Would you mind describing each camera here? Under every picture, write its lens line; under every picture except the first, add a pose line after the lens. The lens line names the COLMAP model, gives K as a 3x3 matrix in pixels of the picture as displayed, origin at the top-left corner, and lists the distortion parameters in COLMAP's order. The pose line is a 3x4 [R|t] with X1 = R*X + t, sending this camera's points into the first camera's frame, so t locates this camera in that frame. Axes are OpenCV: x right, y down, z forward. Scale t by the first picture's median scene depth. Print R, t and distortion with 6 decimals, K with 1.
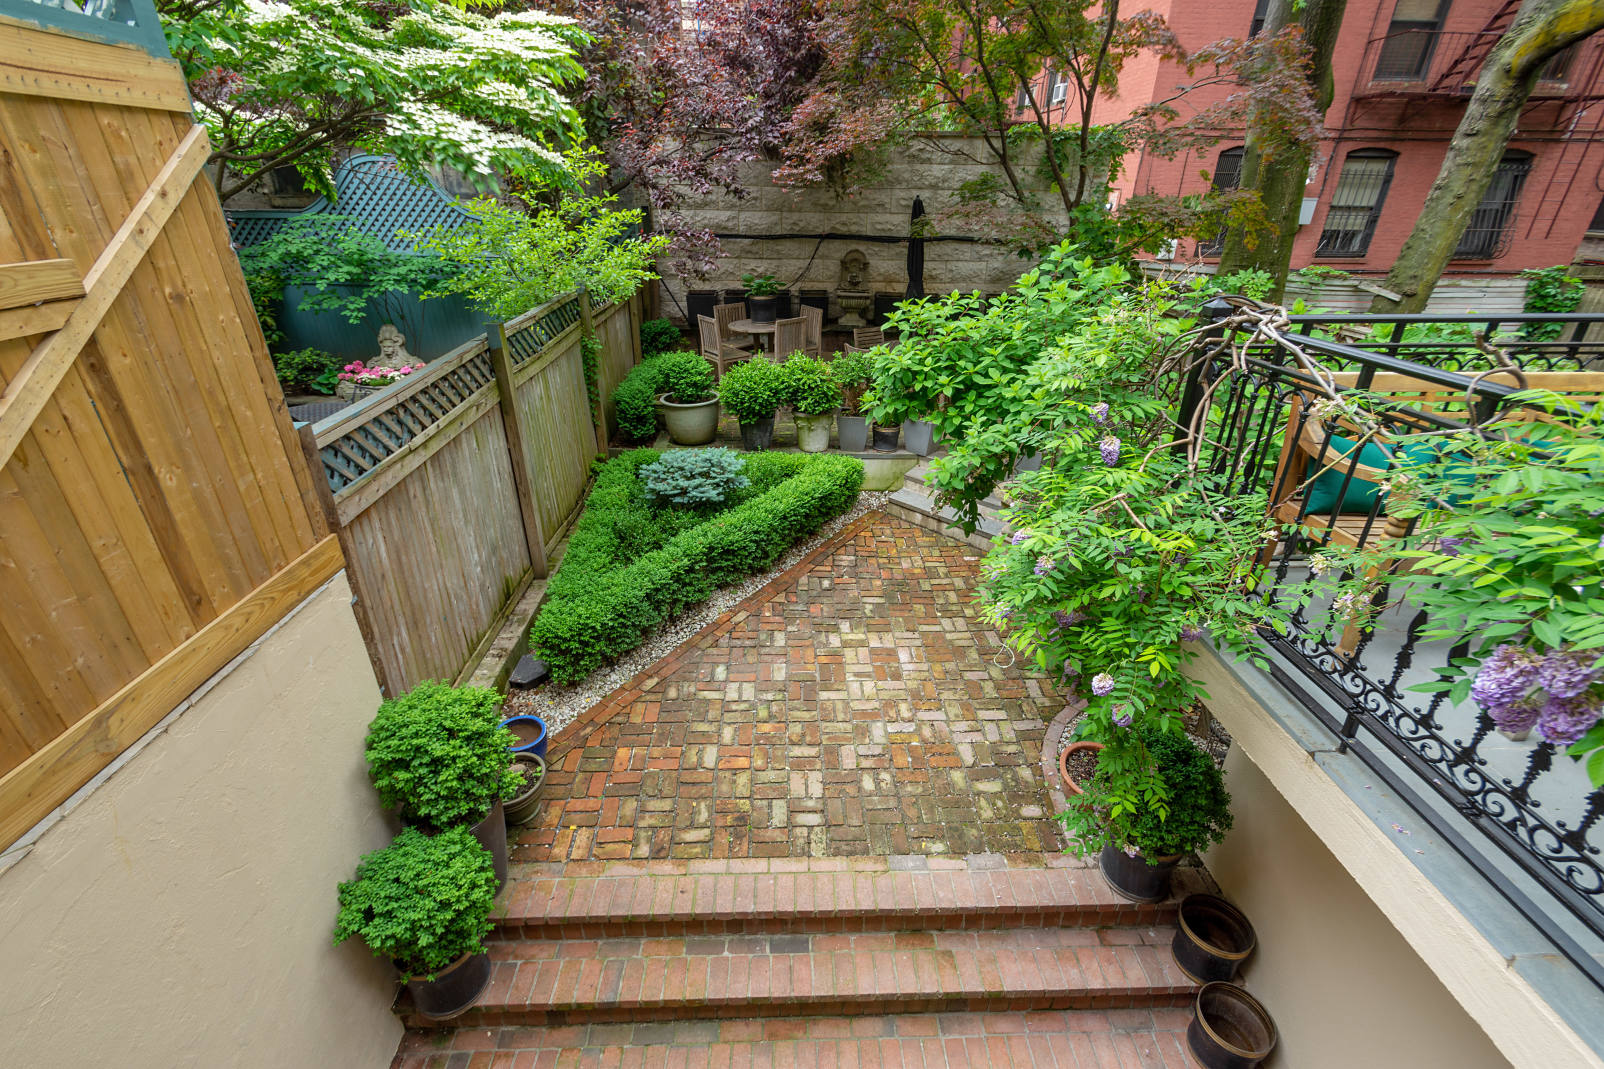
lens RADIAL K [[715.0, 0, 805.0], [0, 715.0, 548.3], [0, 0, 1]] dist [0.018865, -0.006875]
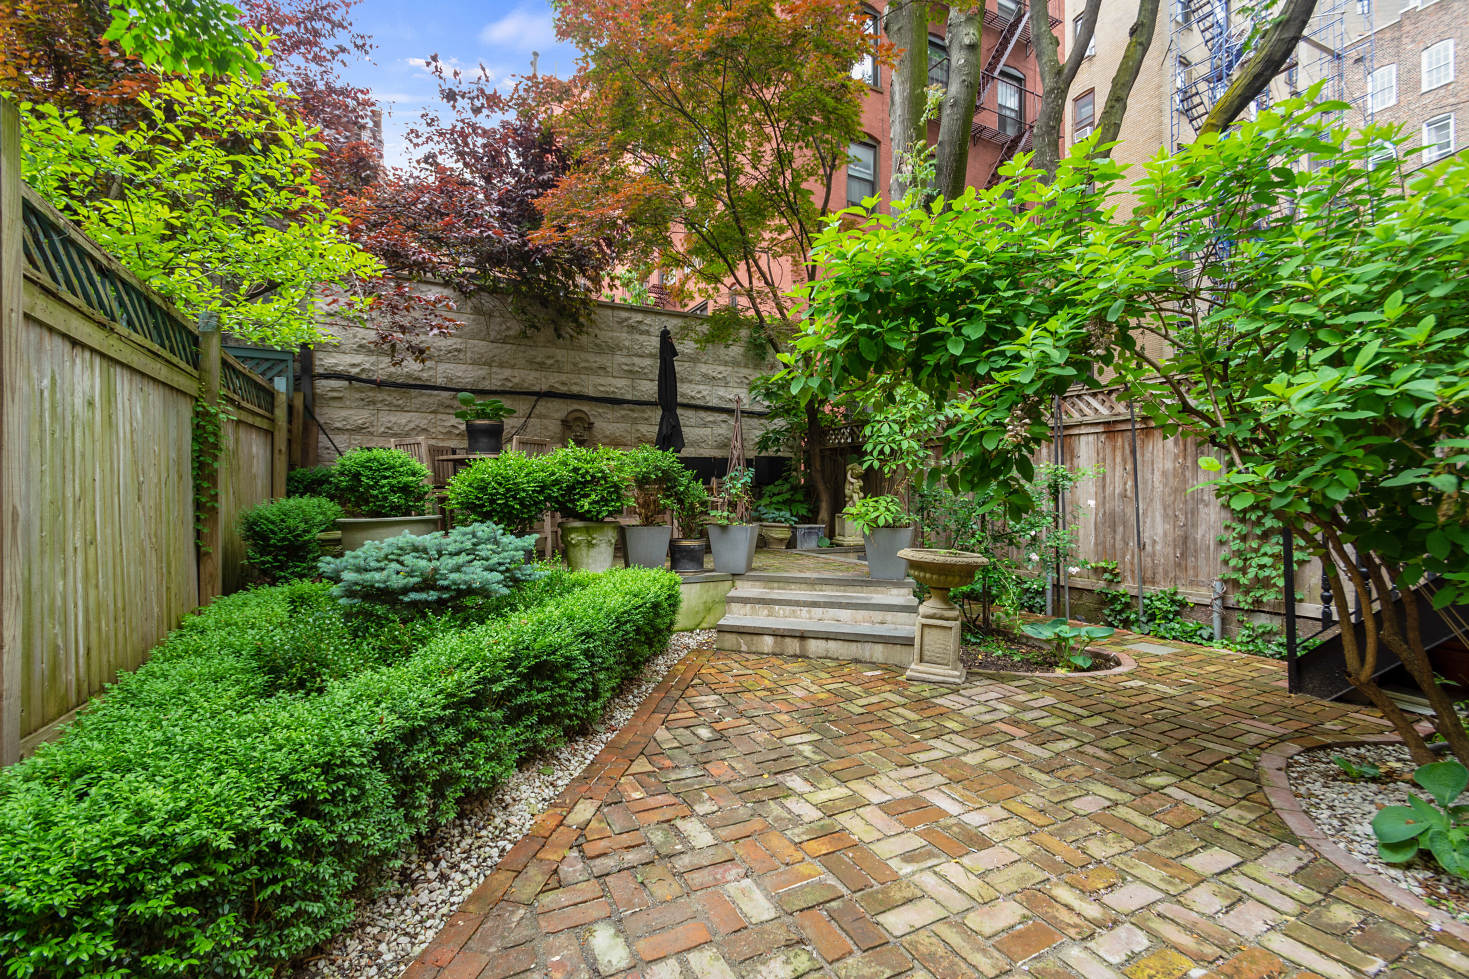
lens RADIAL K [[657.2, 0, 744.5], [0, 657.2, 487.4], [0, 0, 1]] dist [0.012323, -0.000818]
pose [[0.902415, -0.007989, 0.430794, -0.139532], [0.206708, 0.885283, -0.416589, 0.086425], [-0.378046, 0.464985, 0.800544, 0.424718]]
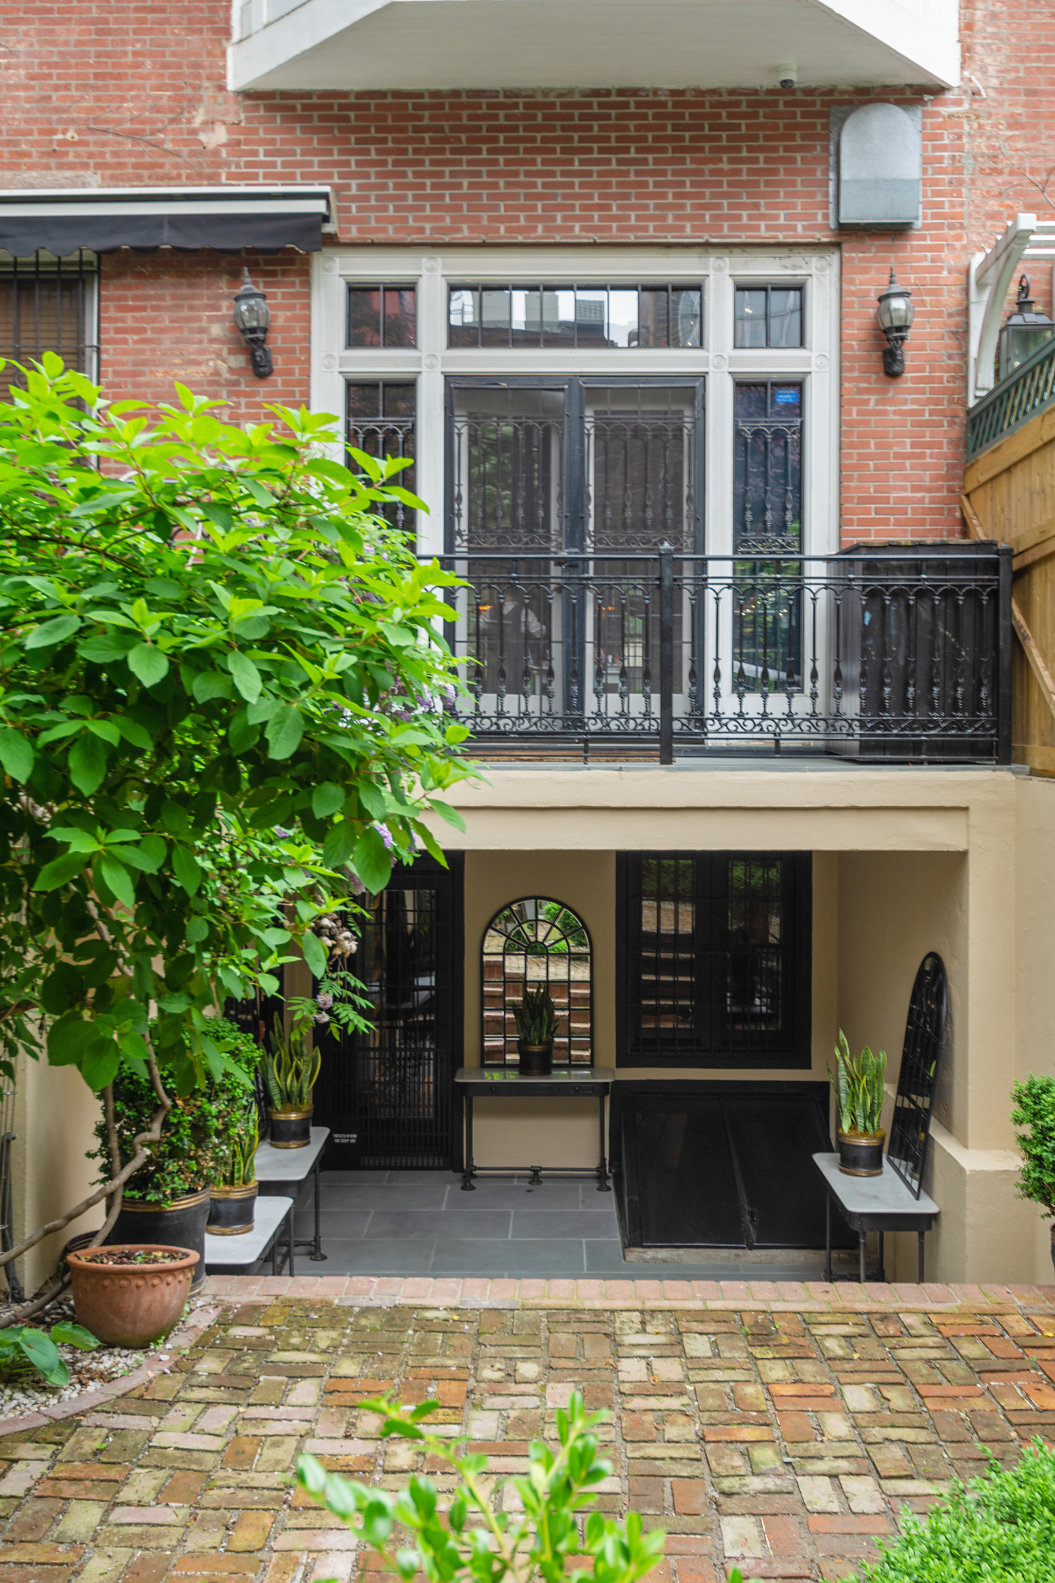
lens RADIAL K [[1576.9, 0, 527.5], [0, 1576.9, 788.9], [0, 0, 1]] dist [-0.004005, 0.019957]
pose [[-0.998213, -0.013855, 0.058119, 0.016999], [0.015264, 0.881322, 0.472270, -0.329696], [-0.057765, 0.472313, -0.879536, 1.046881]]
